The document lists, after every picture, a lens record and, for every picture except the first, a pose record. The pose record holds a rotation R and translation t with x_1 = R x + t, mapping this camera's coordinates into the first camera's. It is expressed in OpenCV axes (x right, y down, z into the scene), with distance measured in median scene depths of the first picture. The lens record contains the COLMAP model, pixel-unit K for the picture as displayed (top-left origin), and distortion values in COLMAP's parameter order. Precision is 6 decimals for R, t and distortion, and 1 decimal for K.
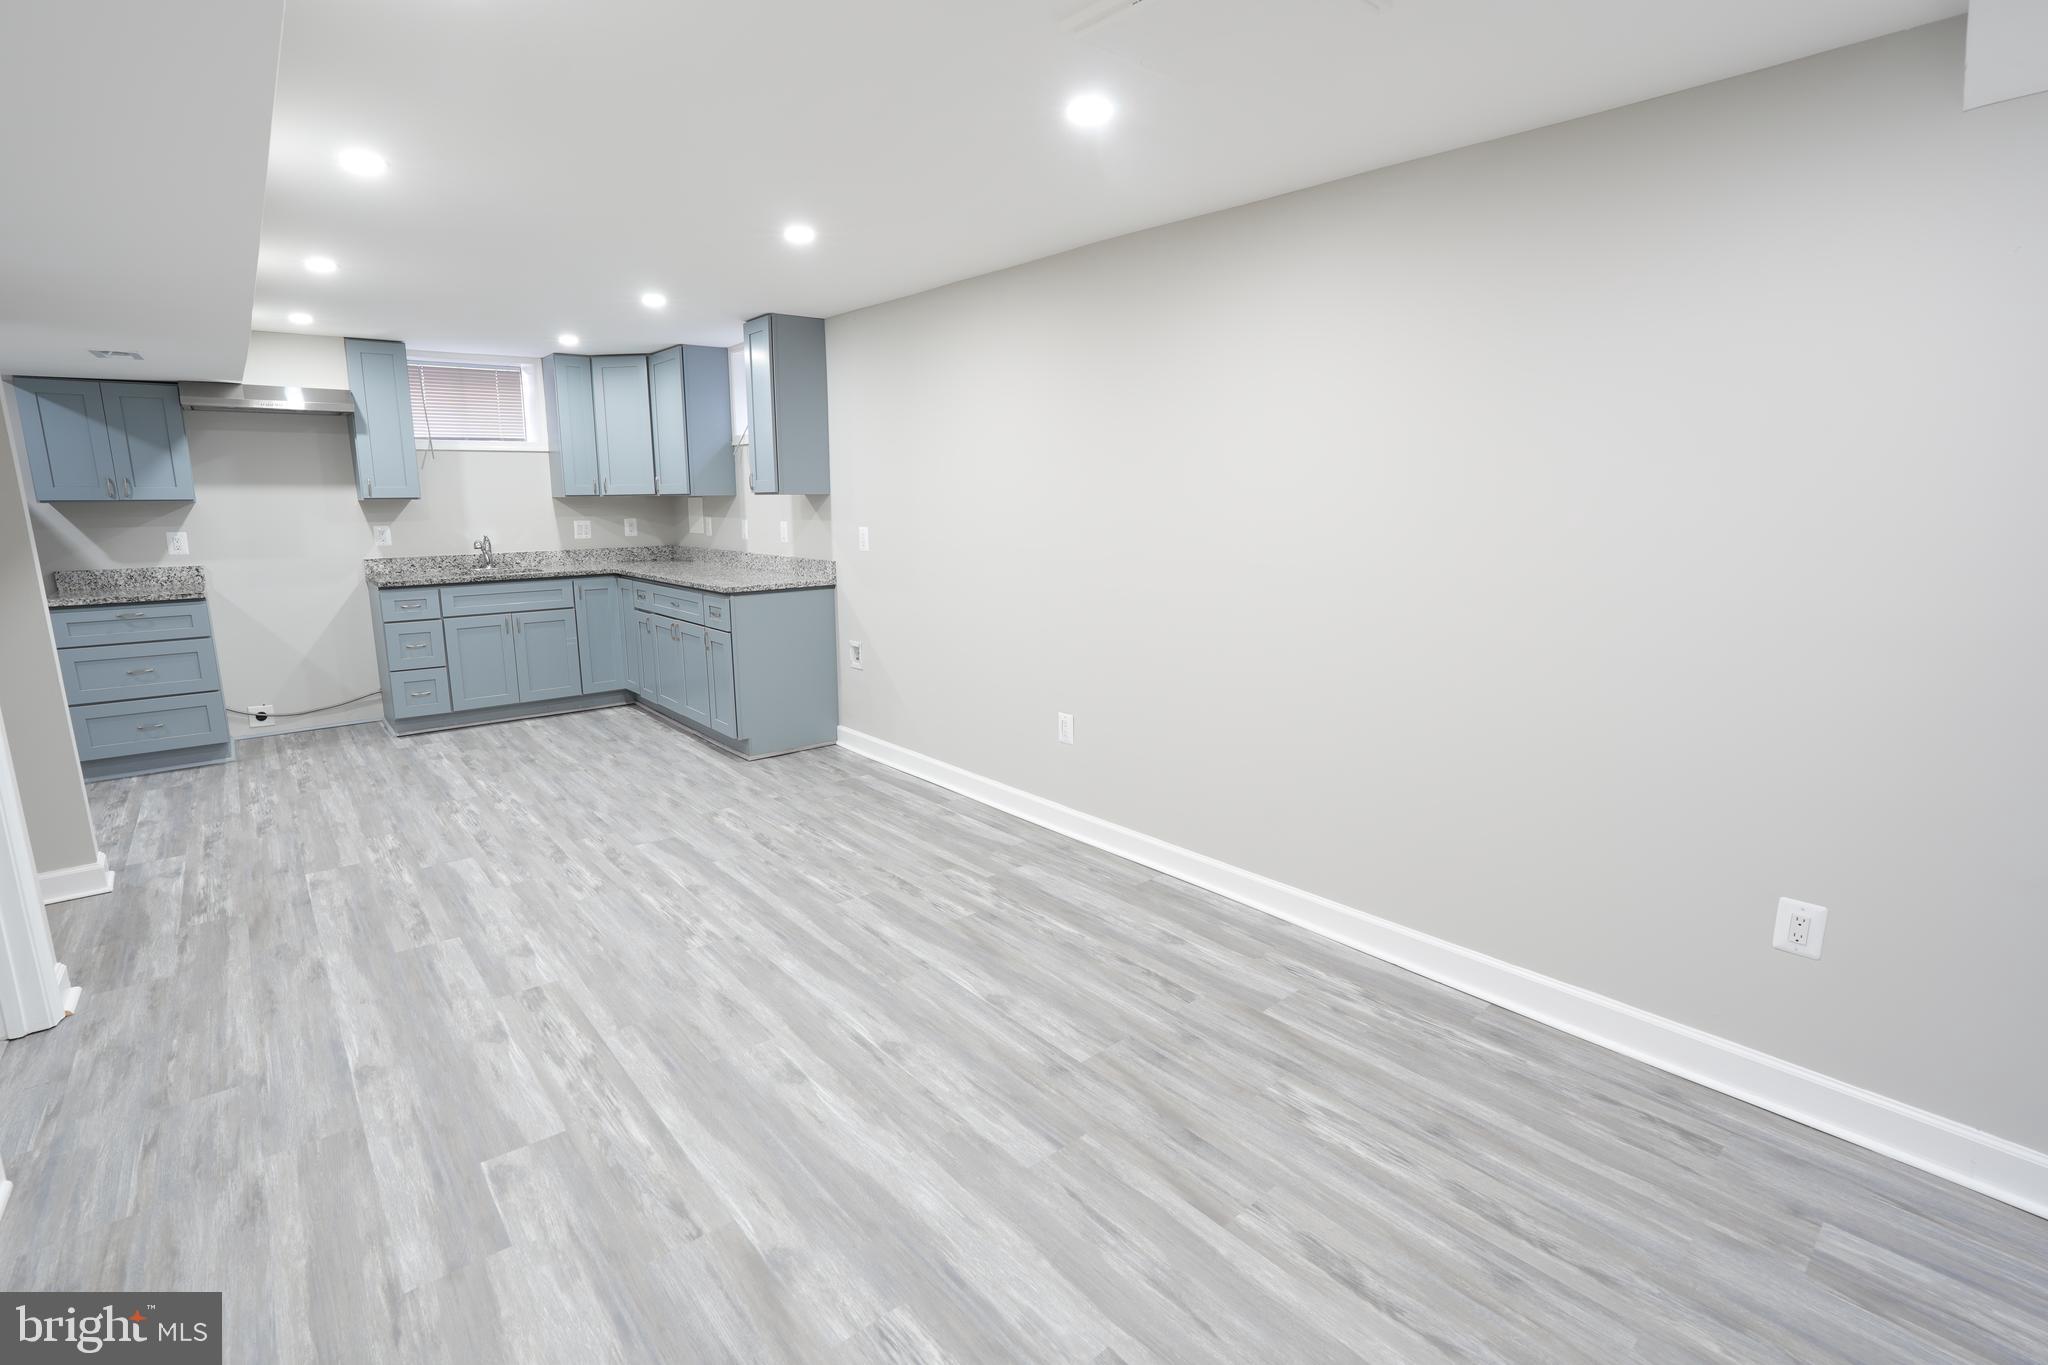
lens RADIAL K [[874.5, 0, 990.7], [0, 874.5, 674.0], [0, 0, 1]] dist [-0.061710, 0.022214]
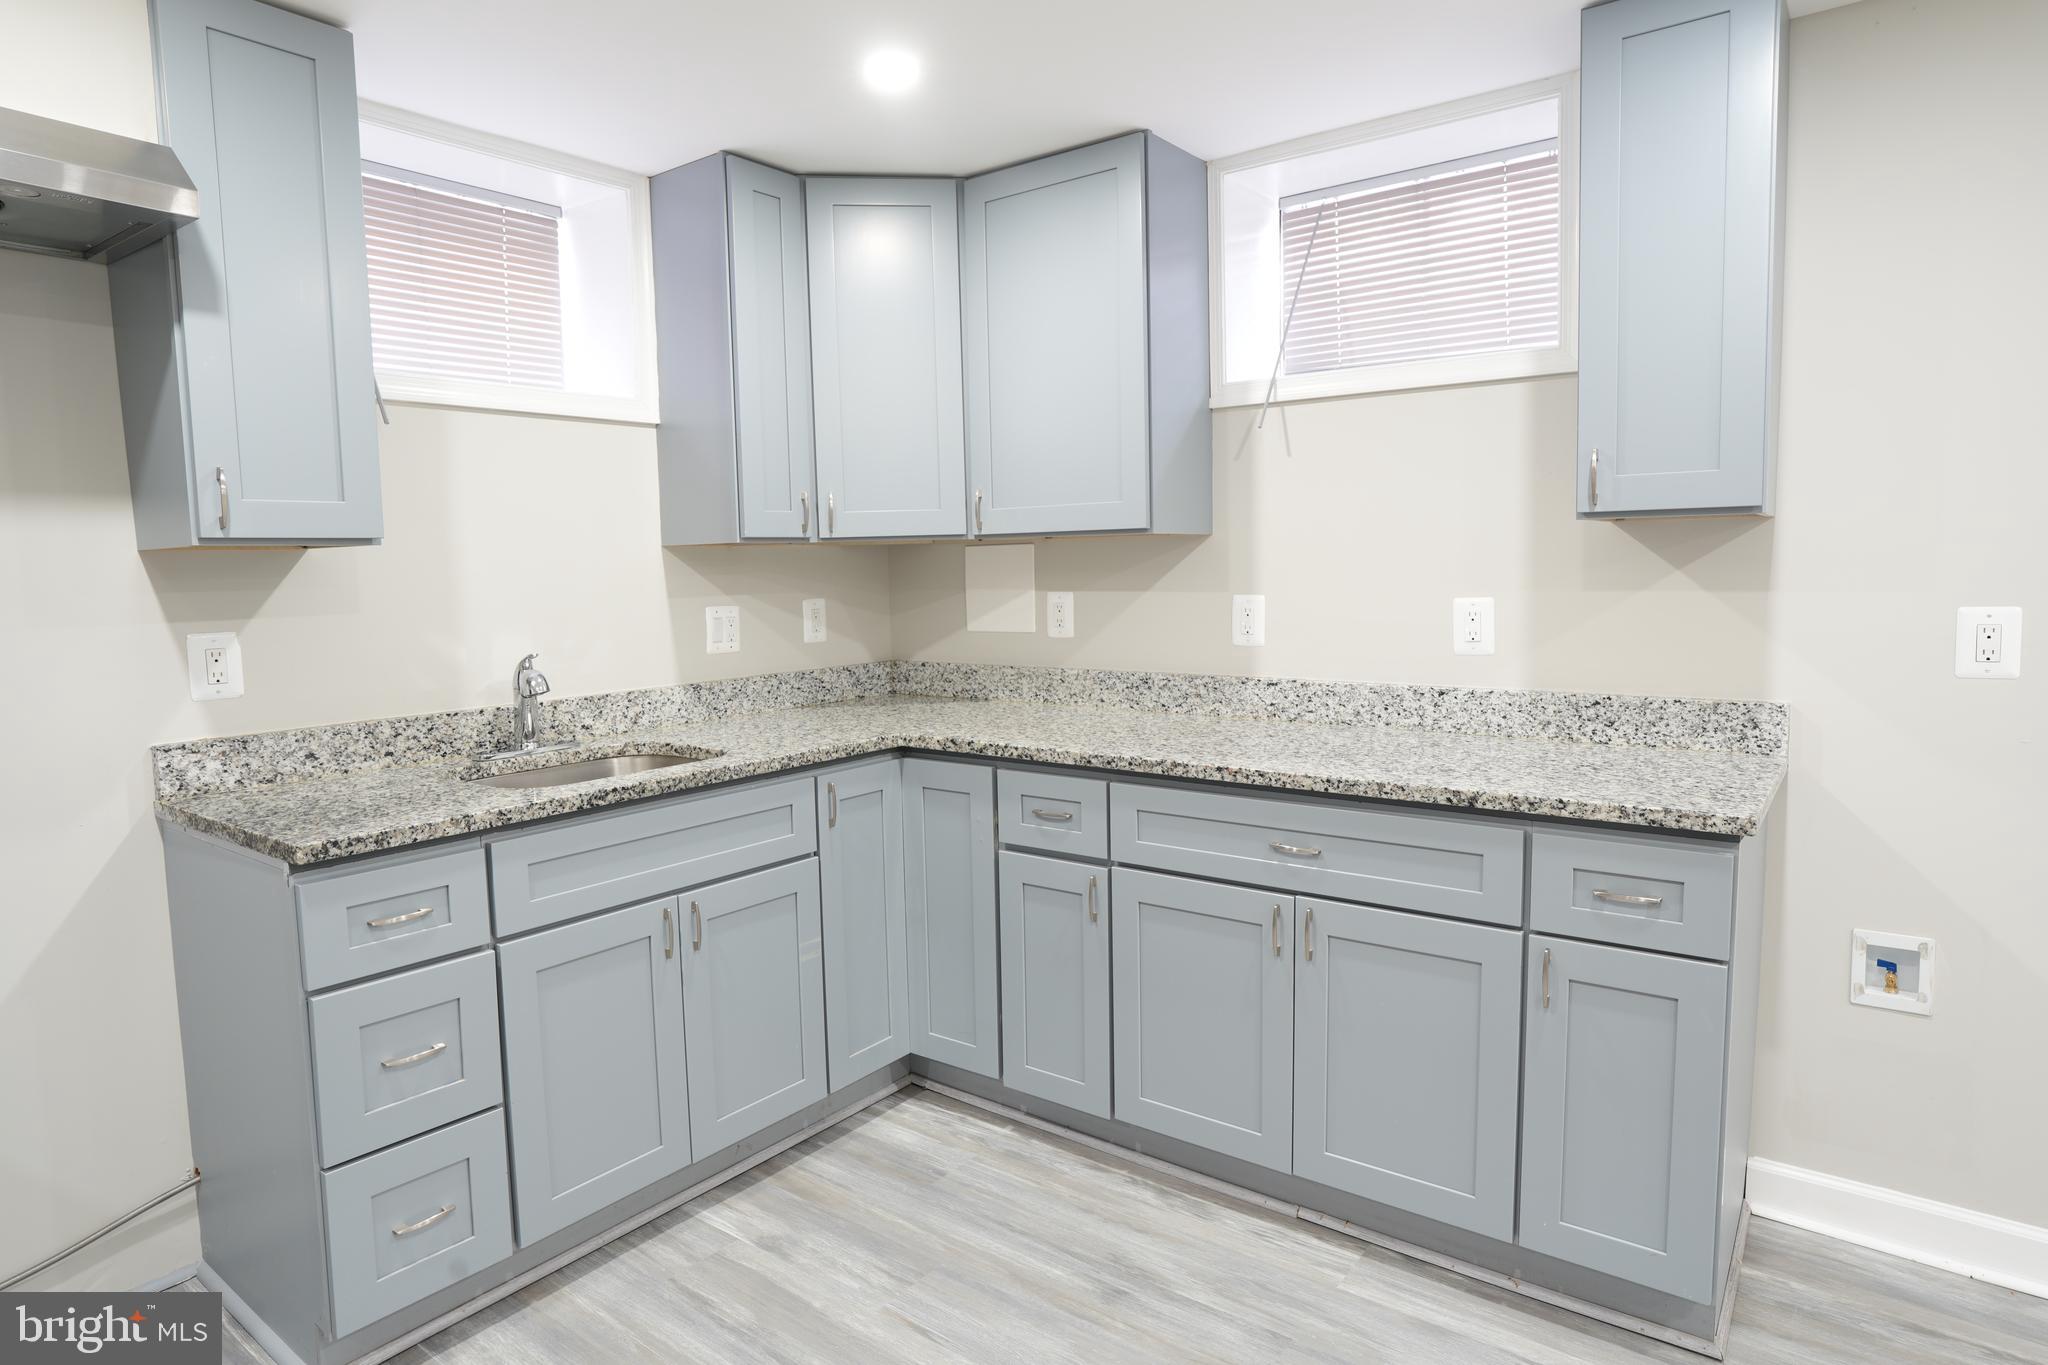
lens RADIAL K [[1146.4, 0, 1012.0], [0, 1146.4, 676.4], [0, 0, 1]] dist [-0.044363, 0.026377]
pose [[0.978054, -0.036719, 0.205089, -0.034937], [0.057940, 0.993455, -0.098442, -0.006858], [-0.200132, 0.108165, 0.973780, 0.037077]]
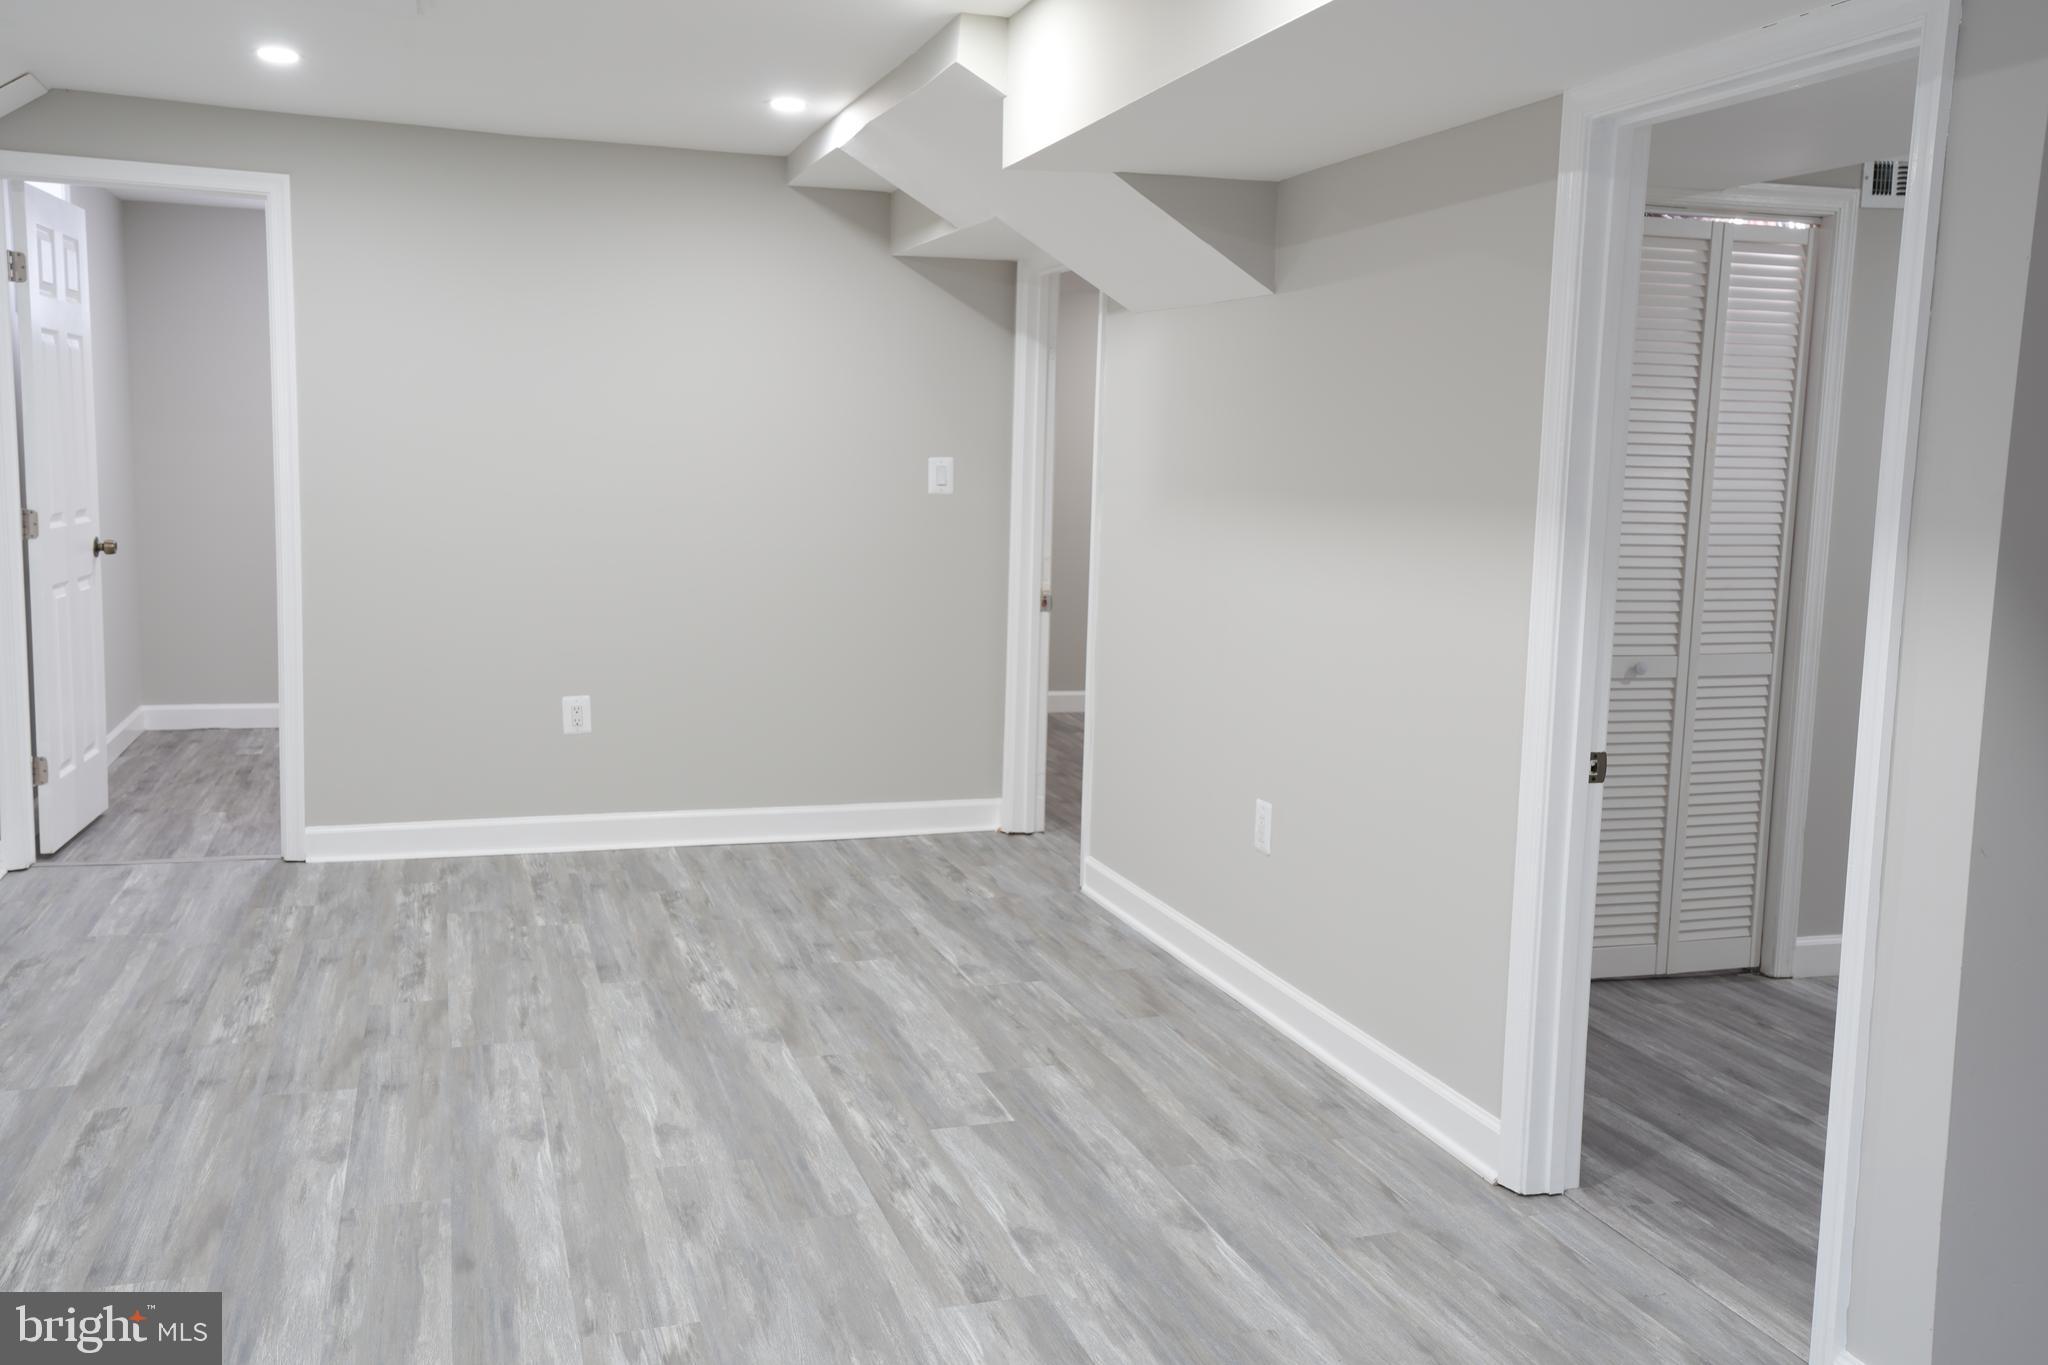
lens RADIAL K [[1896.7, 0, 1023.1], [0, 1896.7, 682.0], [0, 0, 1]] dist [0.043115, 0.027167]
pose [[-0.918259, -0.069318, 0.389865, -1.299944], [0.054923, 0.952746, 0.298761, -0.476727], [-0.392152, 0.295752, -0.871061, 2.497421]]
